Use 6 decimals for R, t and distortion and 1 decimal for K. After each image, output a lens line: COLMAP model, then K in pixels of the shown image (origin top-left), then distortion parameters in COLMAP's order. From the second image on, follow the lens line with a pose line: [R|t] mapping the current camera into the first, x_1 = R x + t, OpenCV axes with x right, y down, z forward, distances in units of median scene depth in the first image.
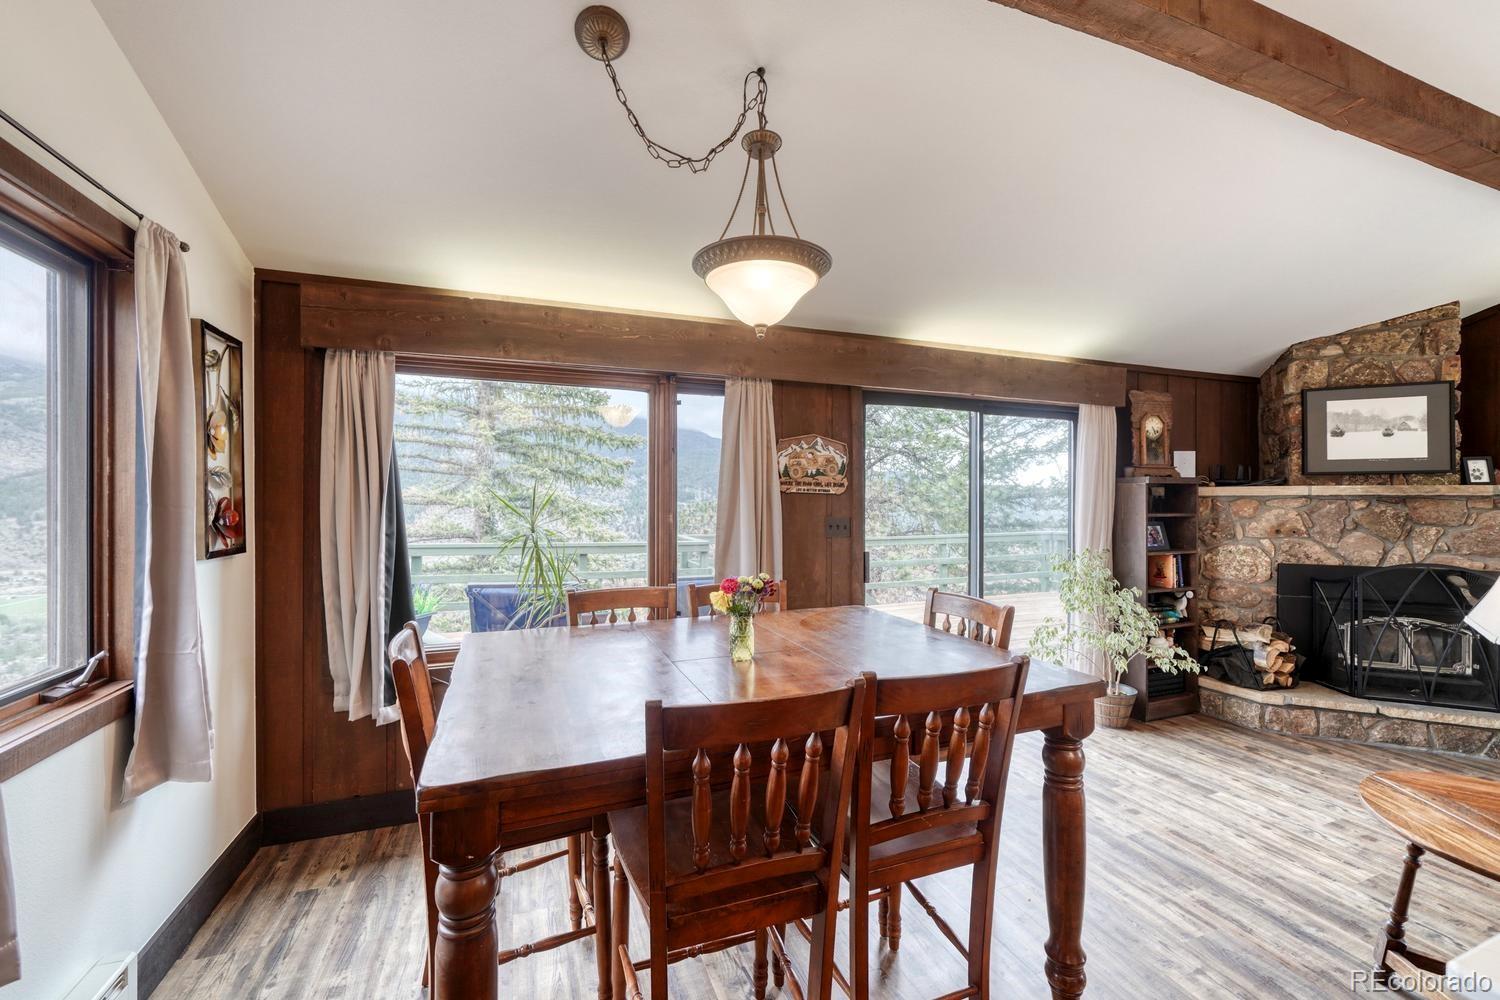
lens RADIAL K [[589.3, 0, 734.0], [0, 589.3, 501.1], [0, 0, 1]] dist [-0.007564, 0.001215]
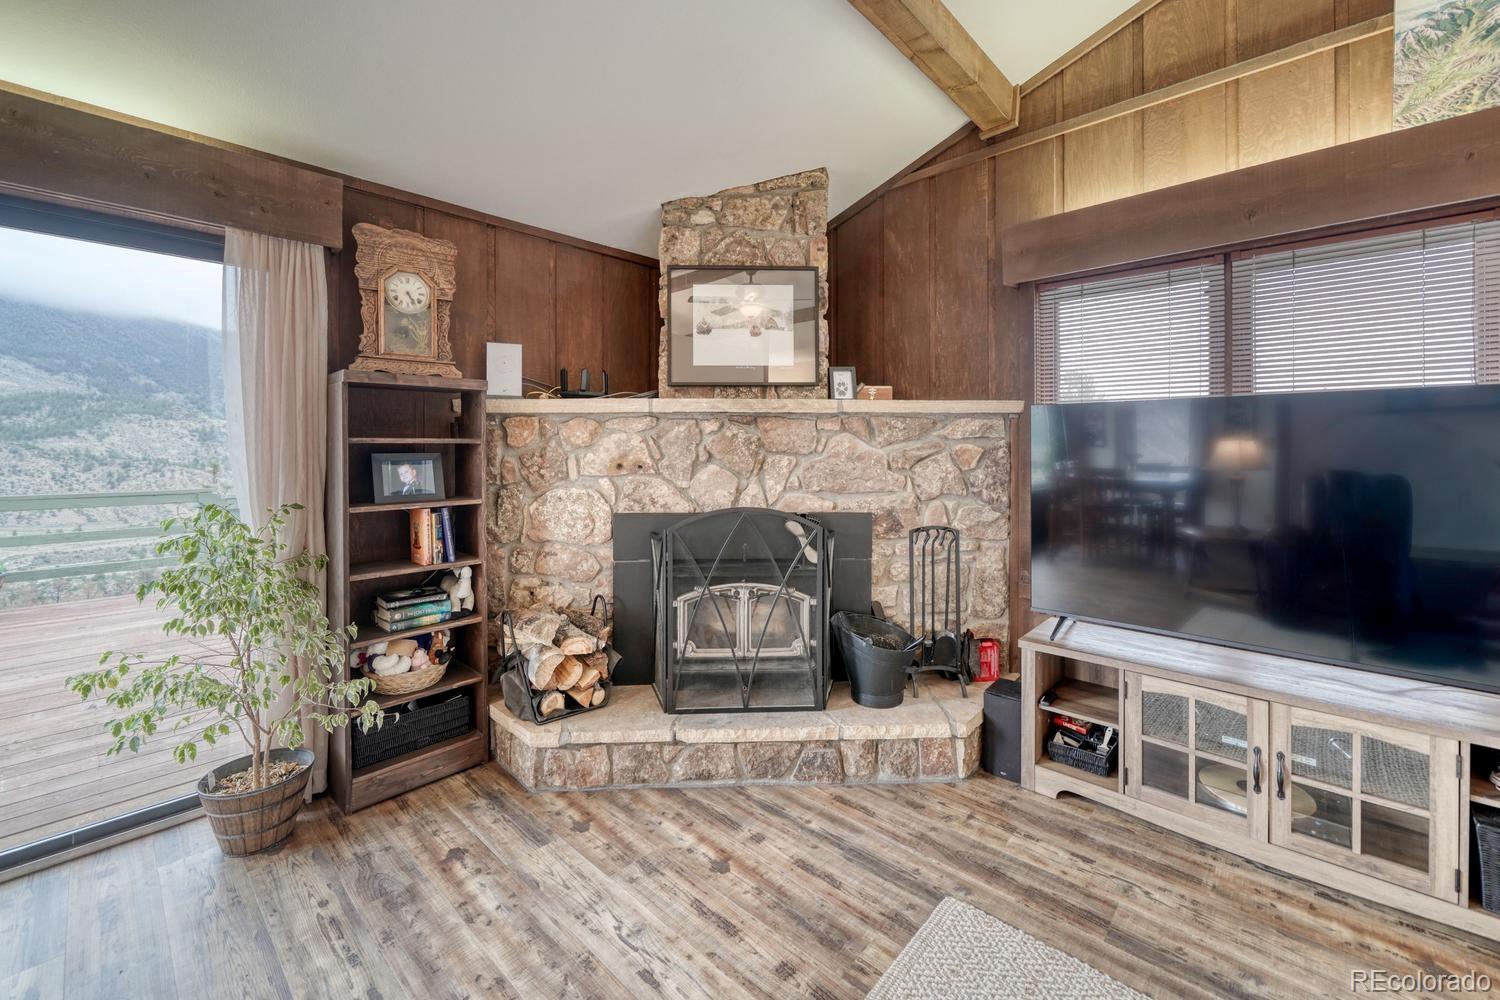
lens RADIAL K [[589.3, 0, 770.9], [0, 589.3, 451.9], [0, 0, 1]] dist [-0.007564, 0.001215]
pose [[0.886489, -0.006211, 0.462708, 0.893479], [0.004726, 0.999979, 0.004368, 0.038575], [-0.462726, -0.001685, 0.886500, 0.366984]]
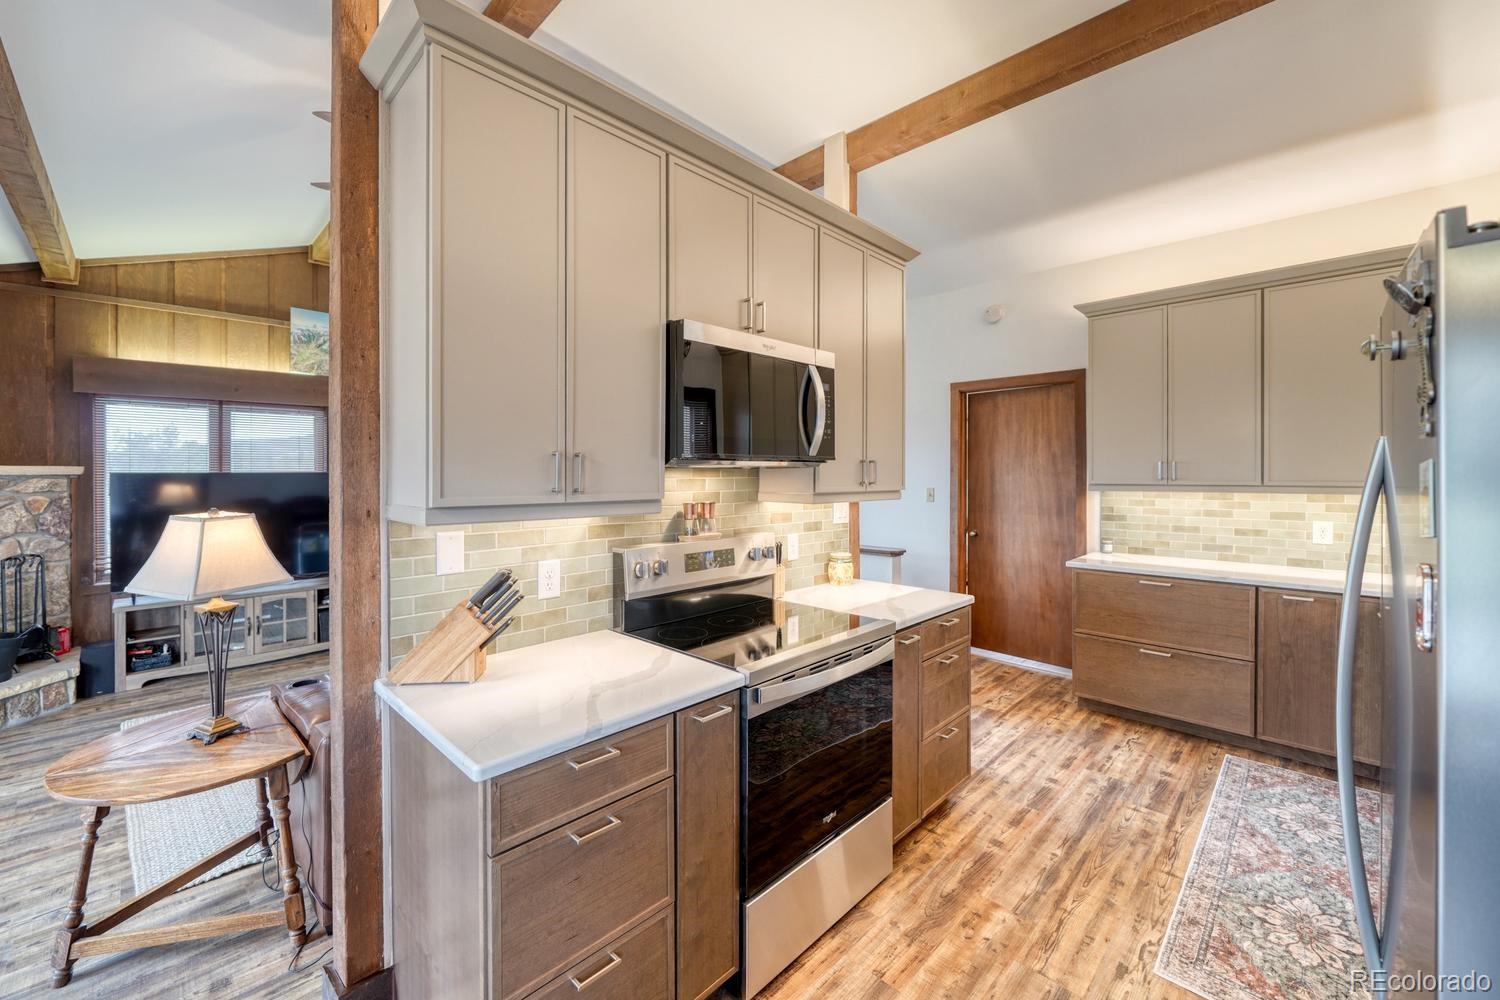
lens RADIAL K [[589.3, 0, 727.7], [0, 589.3, 471.8], [0, 0, 1]] dist [-0.007564, 0.001215]
pose [[-0.411682, 0.003623, 0.911320, -0.106735], [0.006457, 0.999979, -0.001058, -0.005708], [-0.911304, 0.005449, -0.411697, 0.195652]]
